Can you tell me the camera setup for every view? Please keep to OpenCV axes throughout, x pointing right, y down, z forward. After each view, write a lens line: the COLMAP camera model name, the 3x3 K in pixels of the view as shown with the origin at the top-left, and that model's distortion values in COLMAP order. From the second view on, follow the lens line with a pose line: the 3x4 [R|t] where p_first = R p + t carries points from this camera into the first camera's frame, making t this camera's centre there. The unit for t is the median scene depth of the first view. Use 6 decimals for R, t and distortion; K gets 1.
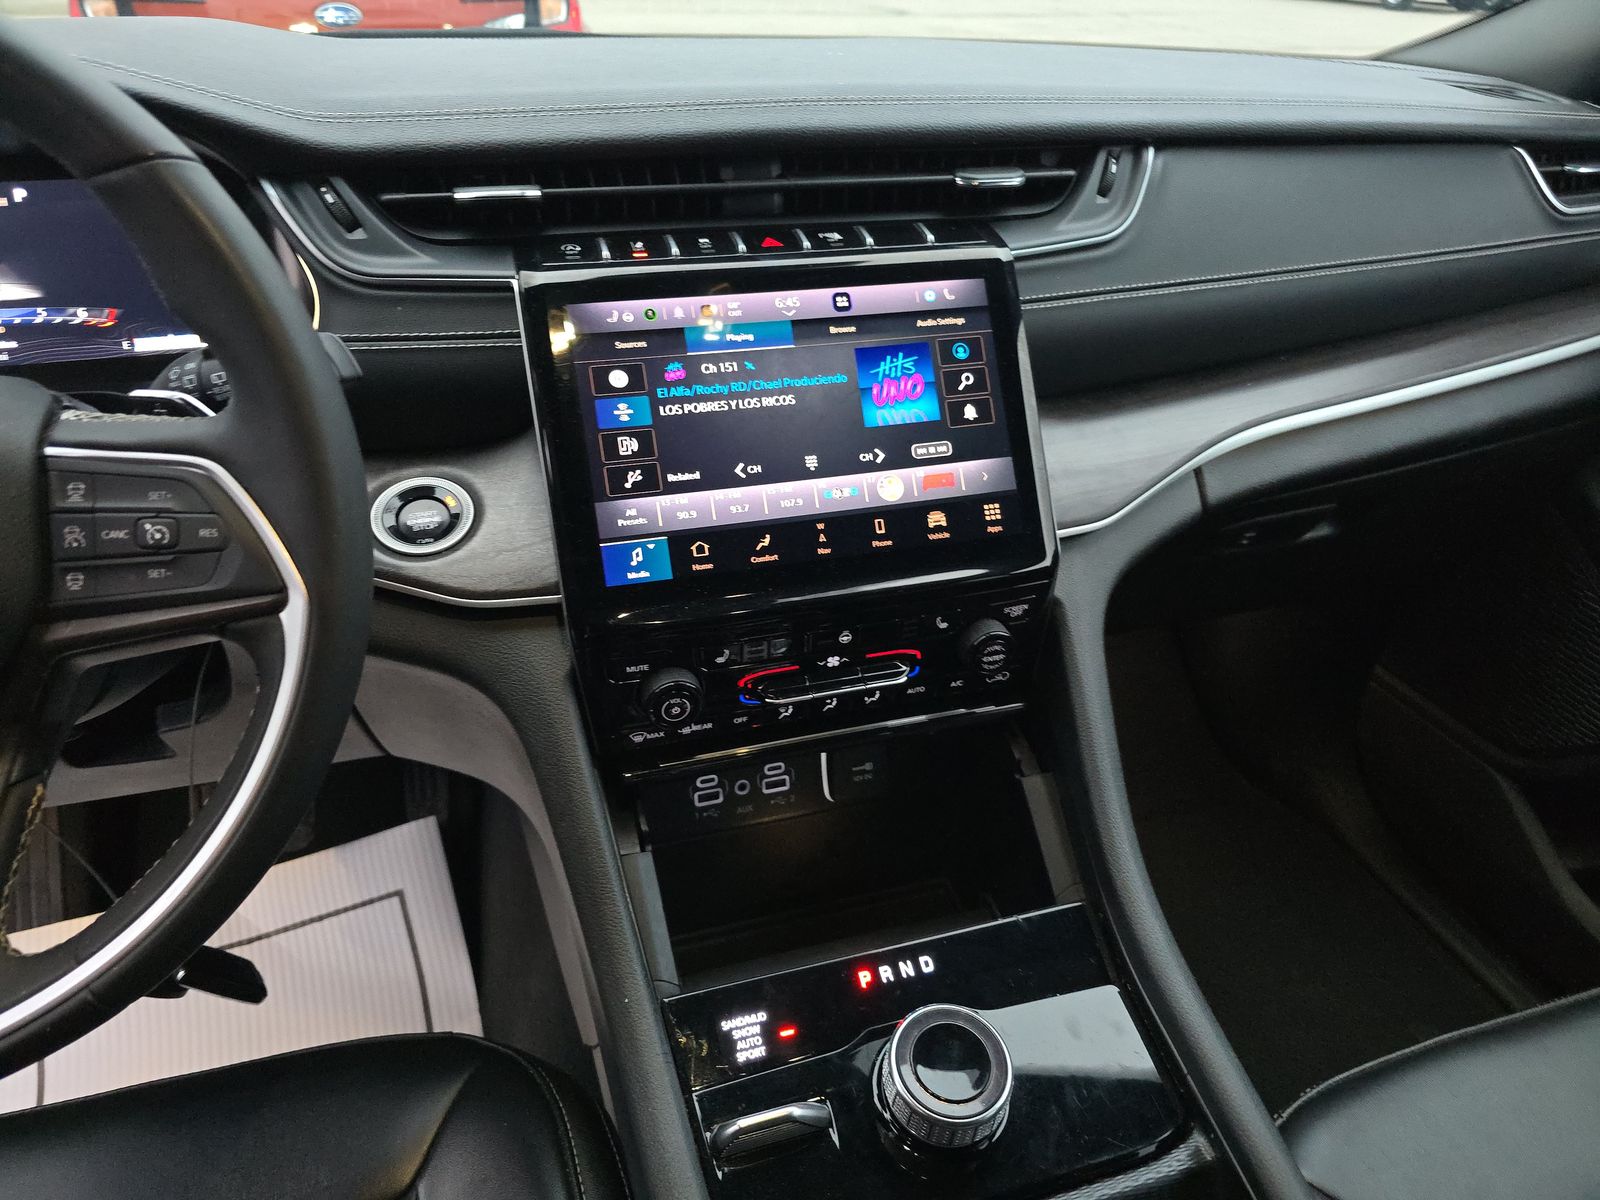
lens RADIAL K [[1054.5, 0, 827.0], [0, 1054.5, 628.1], [0, 0, 1]] dist [0.043787, -0.041528]
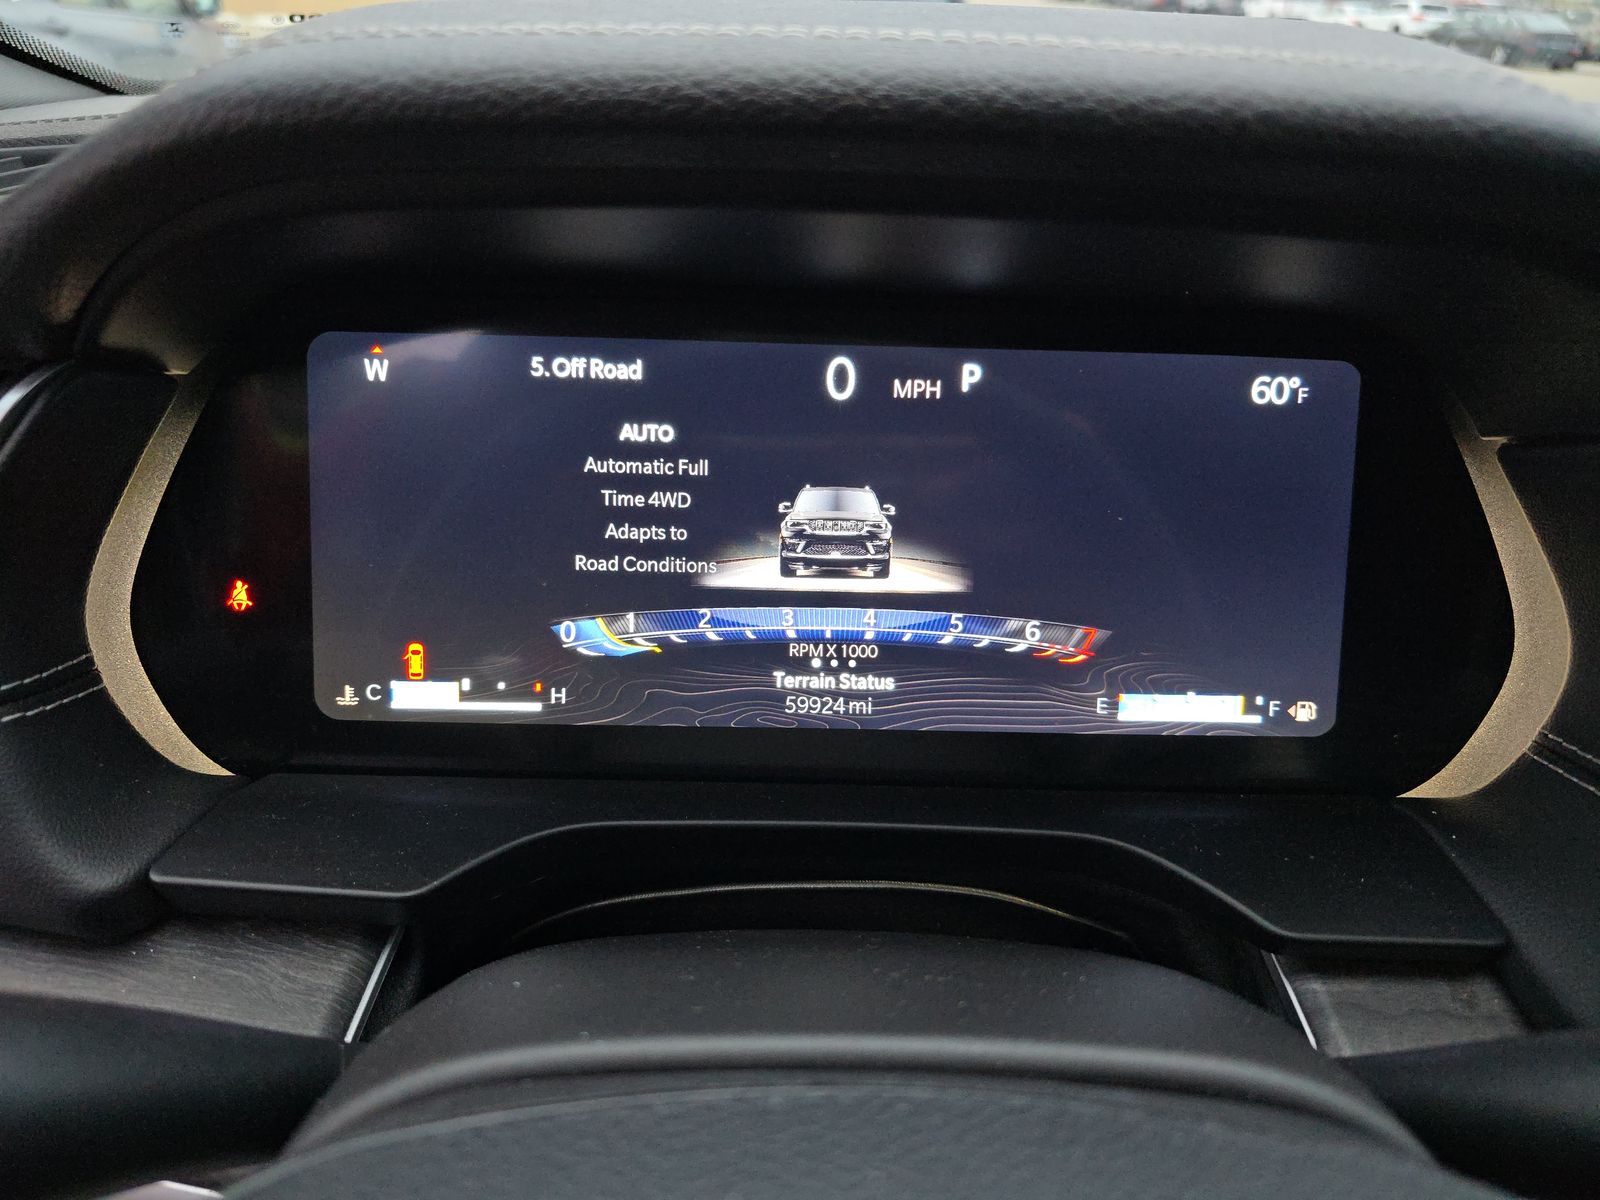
lens RADIAL K [[1088.8, 0, 800.0], [0, 1088.8, 600.0], [0, 0, 1]] dist [0.005635, 0.002489]
pose [[0.961606, 0.140147, -0.235952, -0.724406], [-0.163859, 0.982902, -0.083987, -0.267071], [0.220147, 0.119426, 0.968128, 0.552207]]
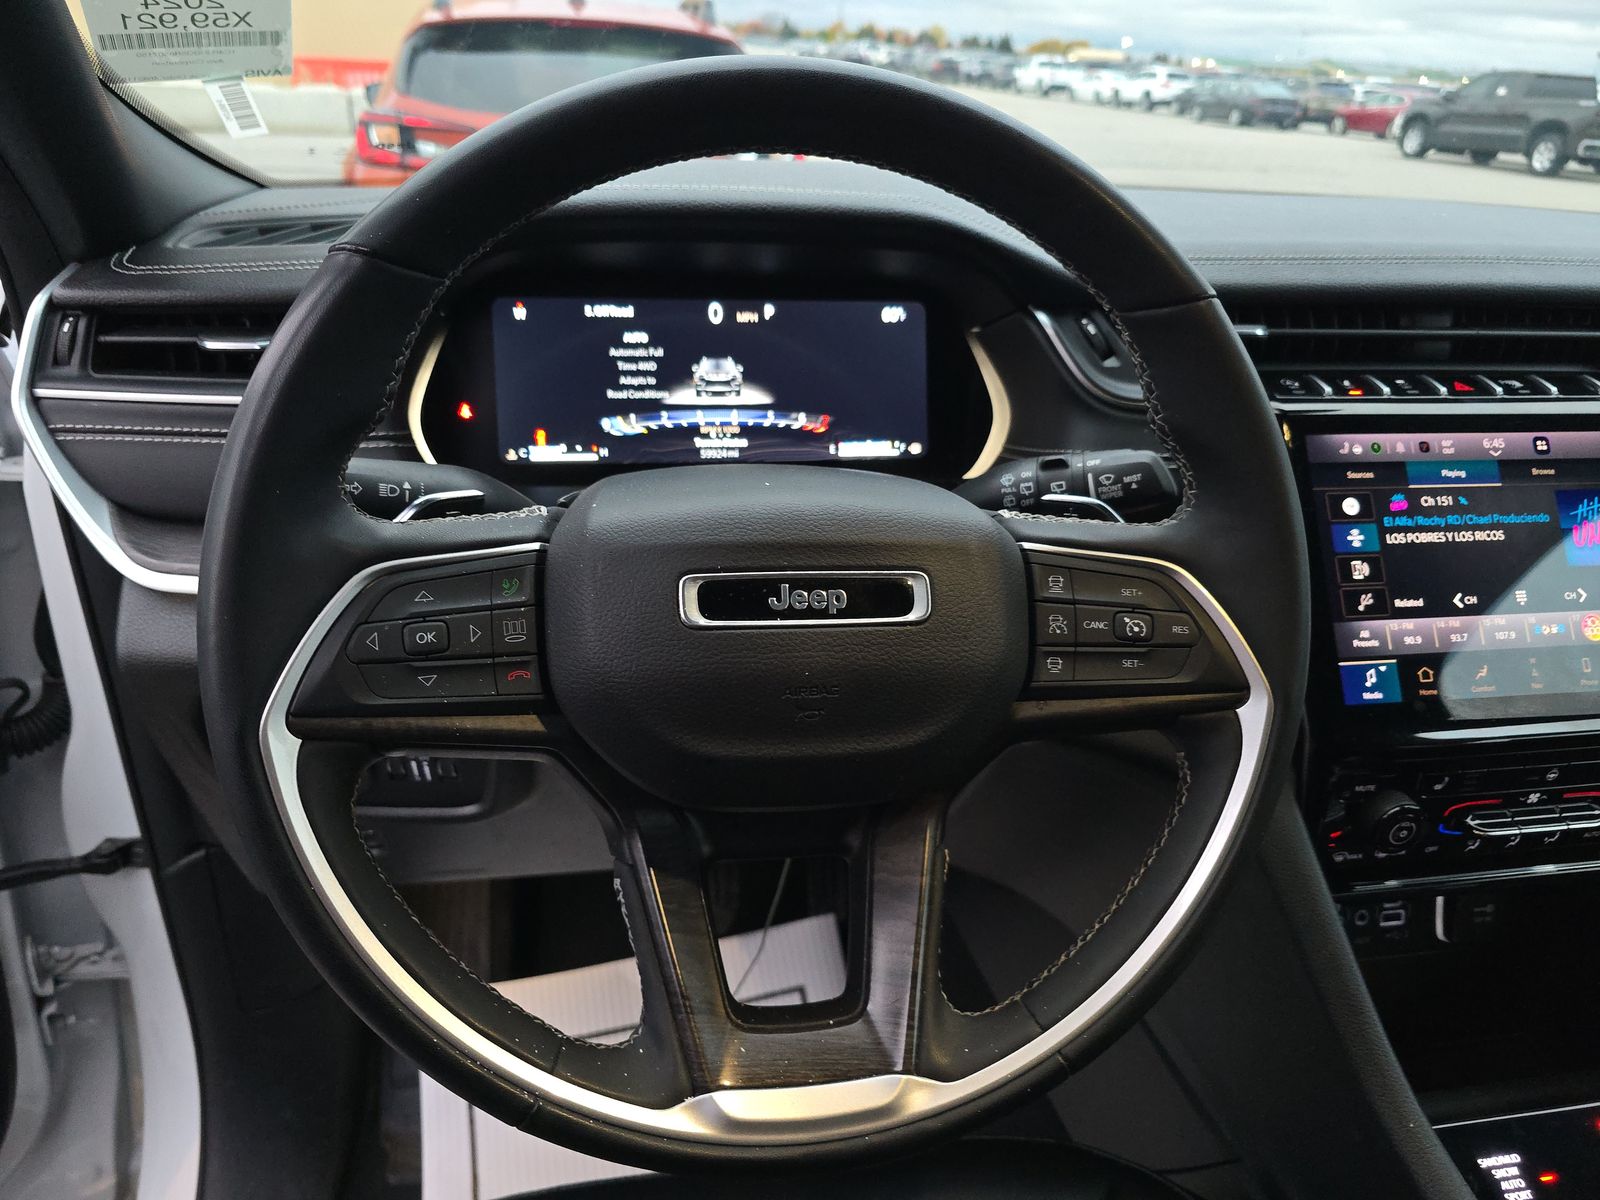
lens RADIAL K [[1054.5, 0, 827.0], [0, 1054.5, 628.1], [0, 0, 1]] dist [0.043787, -0.041528]
pose [[0.994214, 0.071741, -0.079946, -0.602488], [-0.080403, 0.990563, -0.110999, 0.039684], [0.071229, 0.116785, 0.990600, -0.056803]]
